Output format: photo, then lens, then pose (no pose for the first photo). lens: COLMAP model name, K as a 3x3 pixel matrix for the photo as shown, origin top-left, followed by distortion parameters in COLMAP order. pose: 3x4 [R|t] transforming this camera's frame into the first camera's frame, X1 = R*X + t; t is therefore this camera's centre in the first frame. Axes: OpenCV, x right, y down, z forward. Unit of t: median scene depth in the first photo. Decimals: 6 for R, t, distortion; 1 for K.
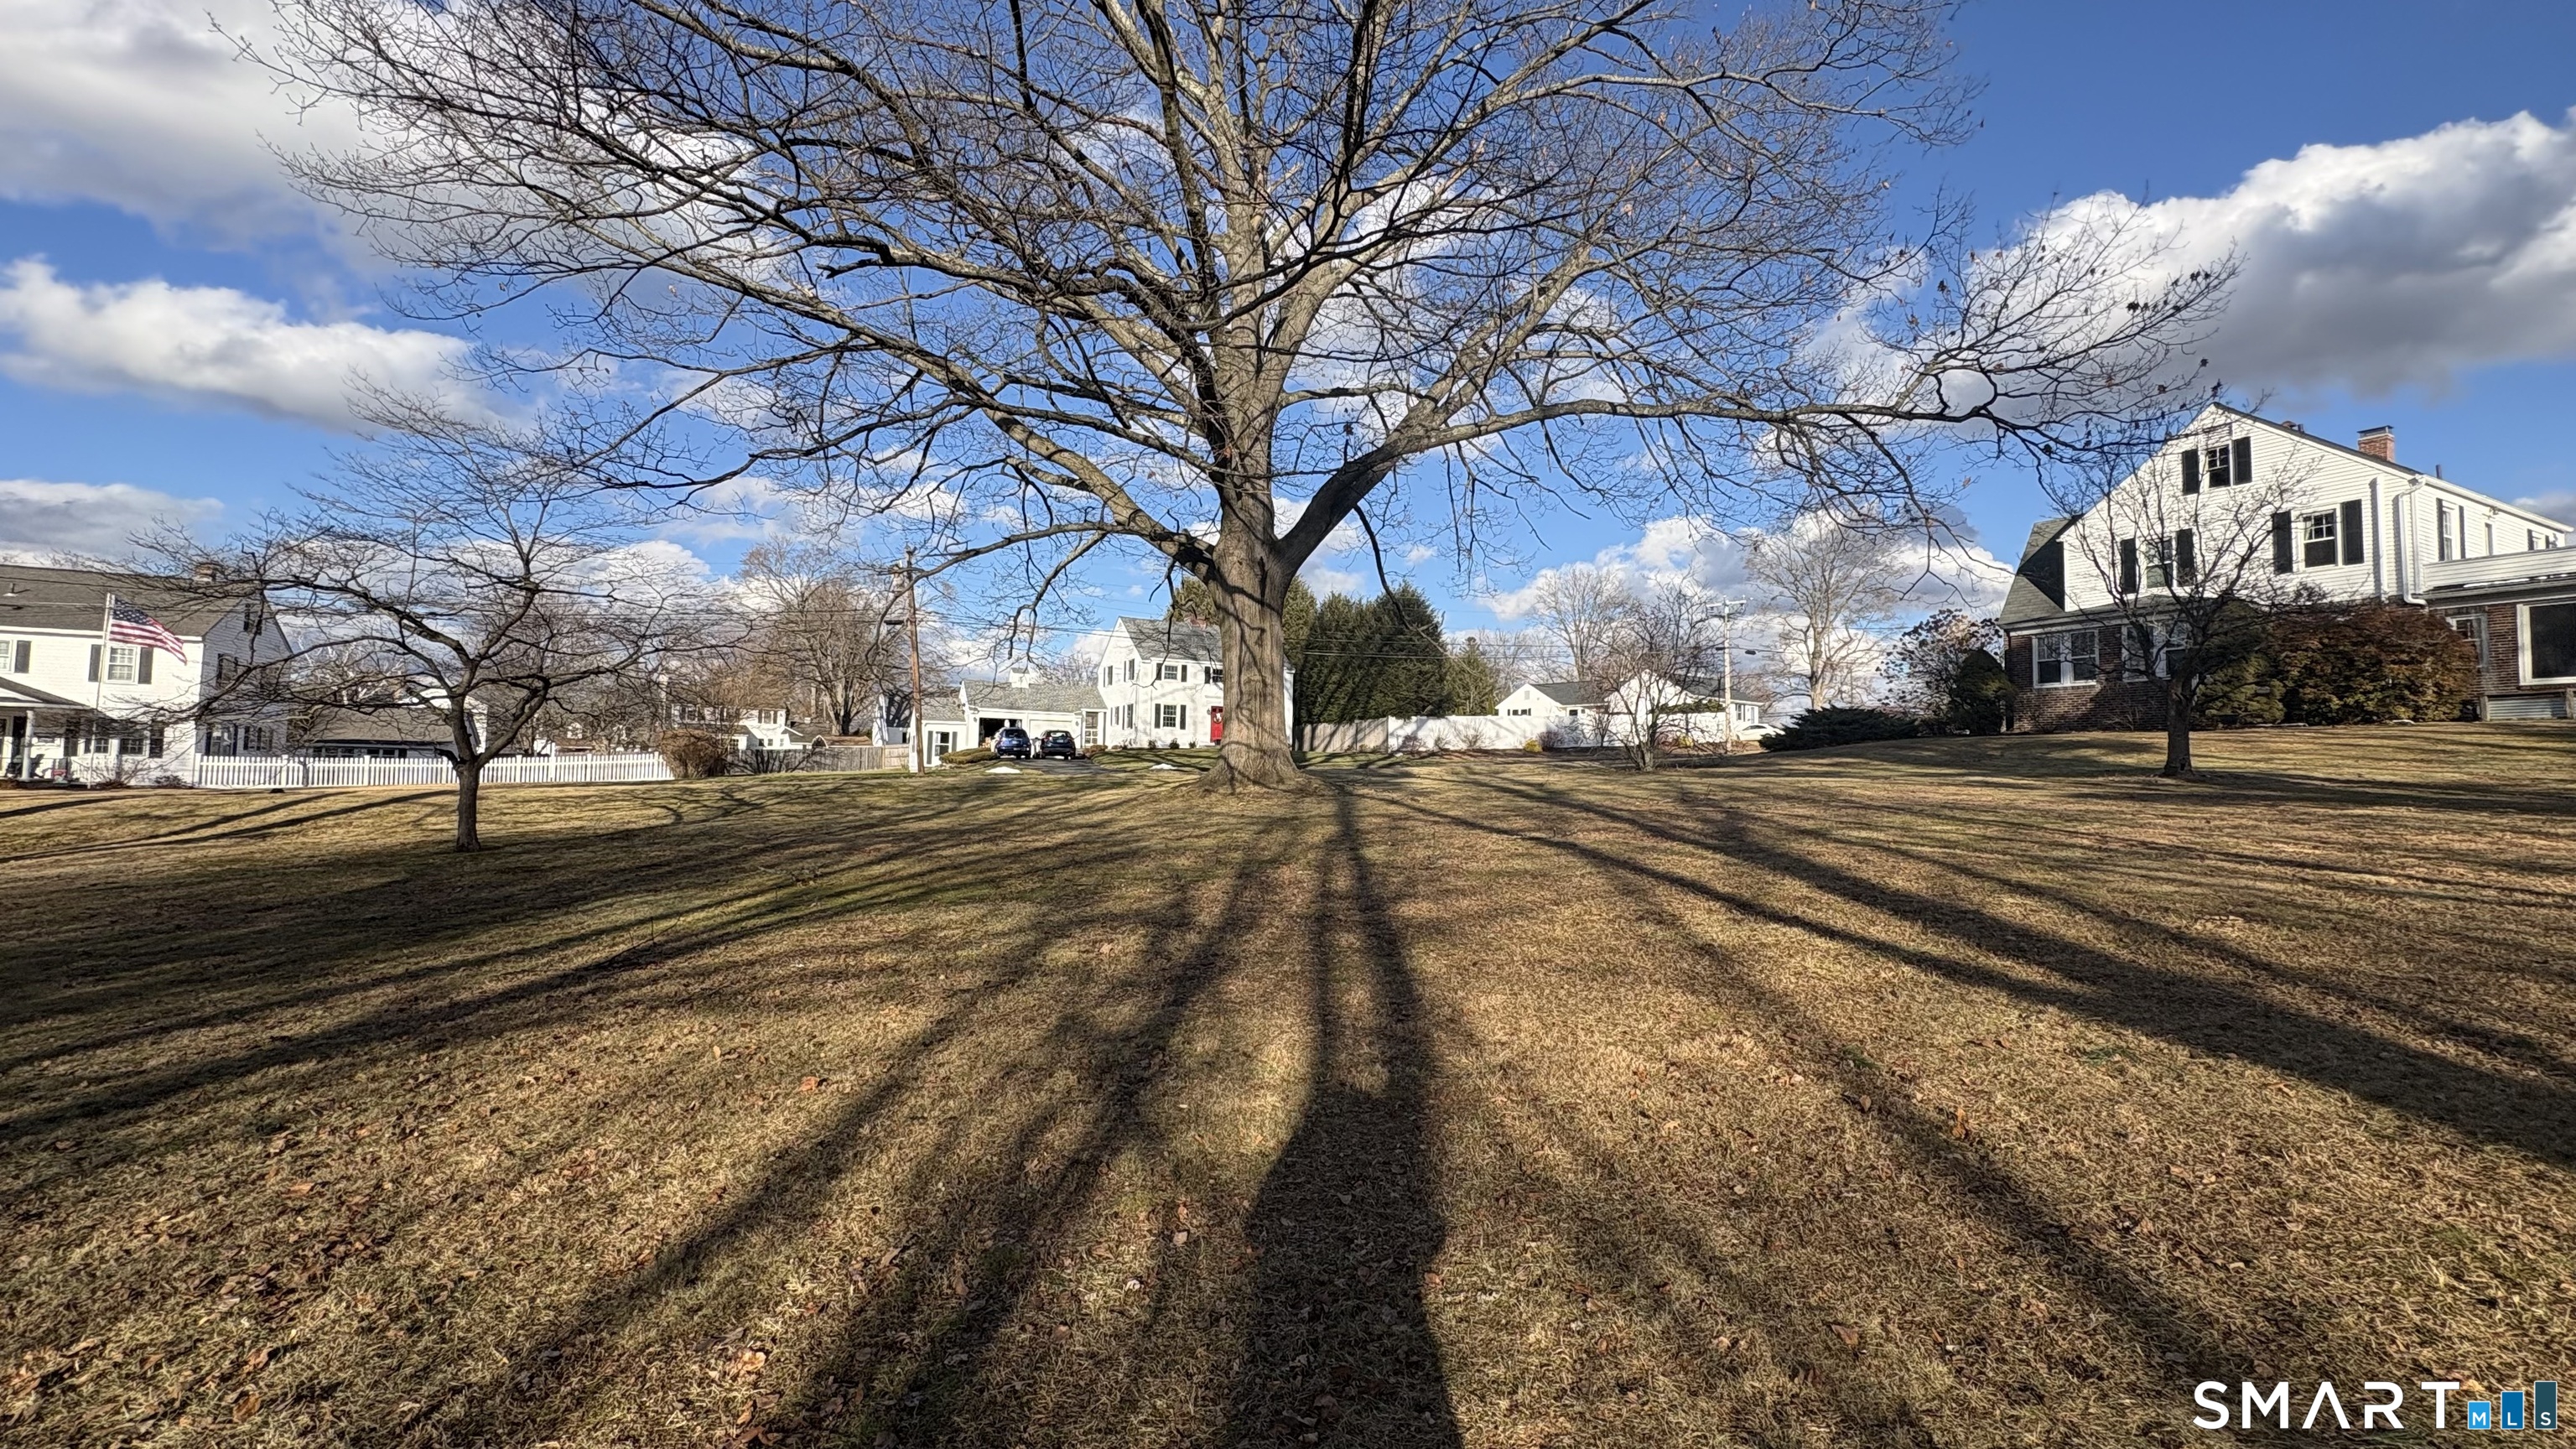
lens RADIAL K [[1029.3, 0, 1289.6], [0, 1029.3, 716.3], [0, 0, 1]] dist [0.000624, 0.000854]
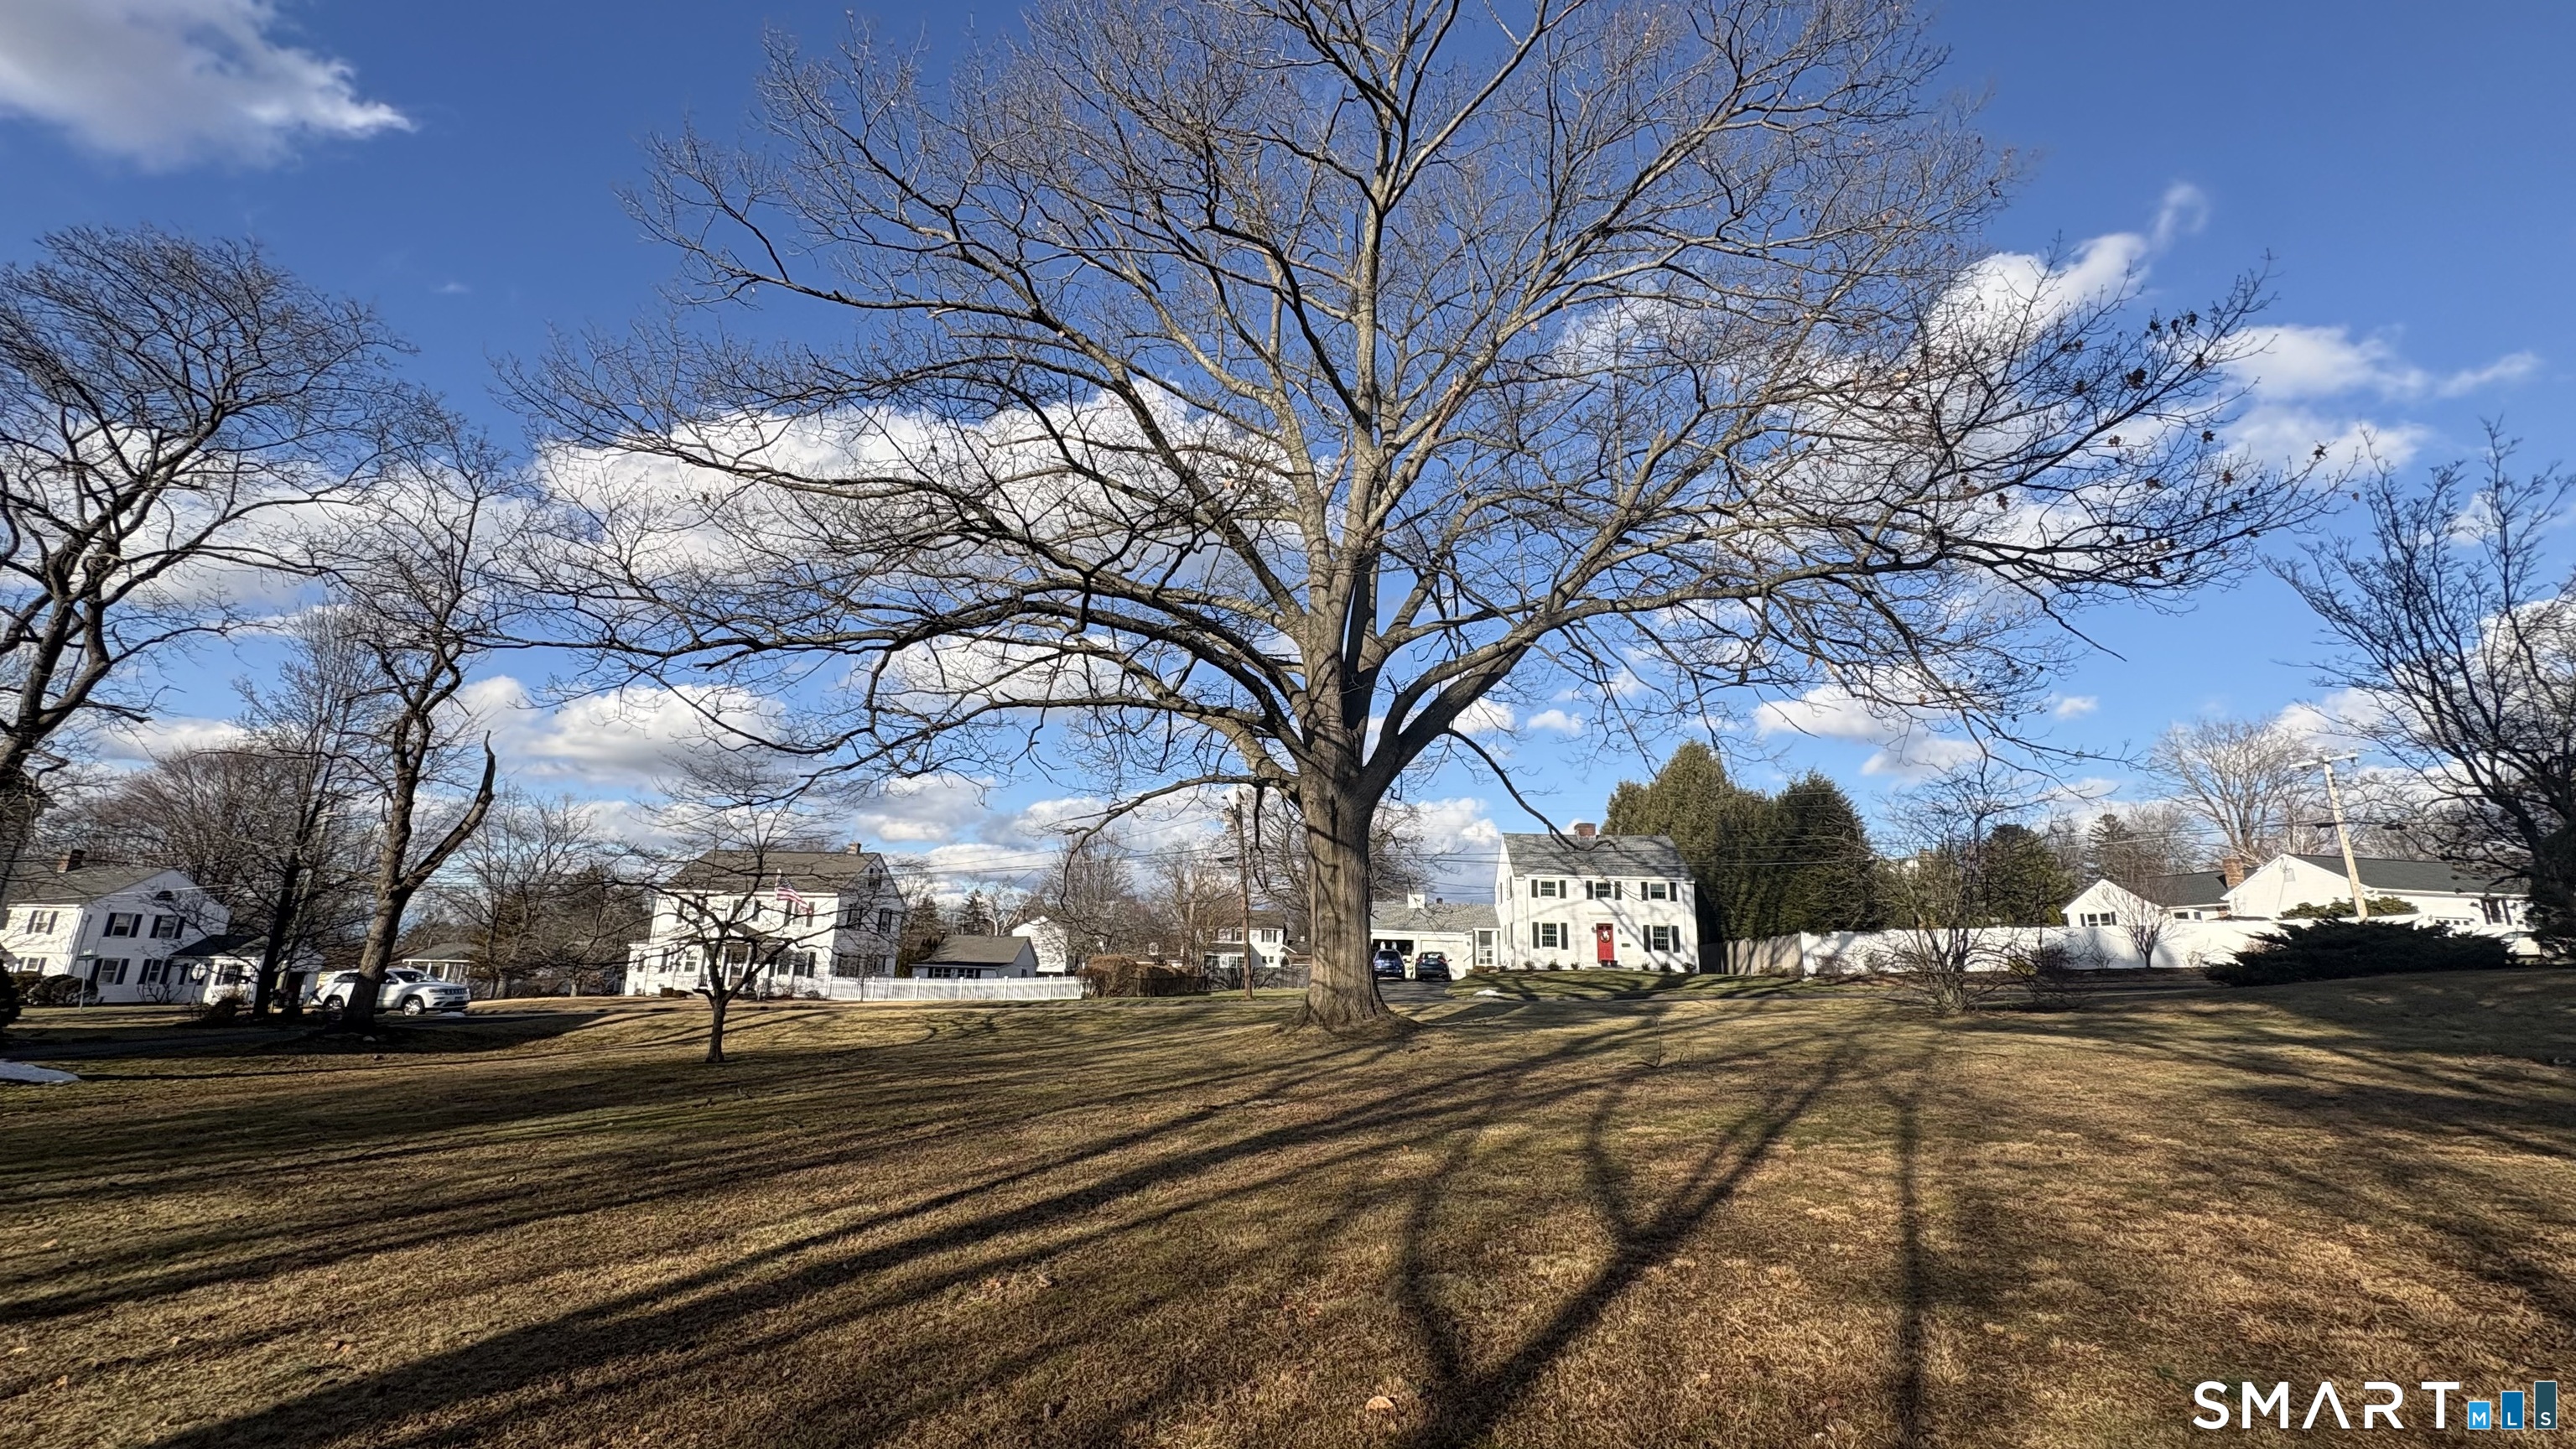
lens RADIAL K [[1029.3, 0, 1283.8], [0, 1029.3, 718.5], [0, 0, 1]] dist [0.000624, 0.000854]
pose [[0.856718, -0.119683, -0.501708, 0.179500], [0.018517, 0.979216, -0.201973, -0.008986], [0.515453, 0.163744, 0.841128, 0.037538]]
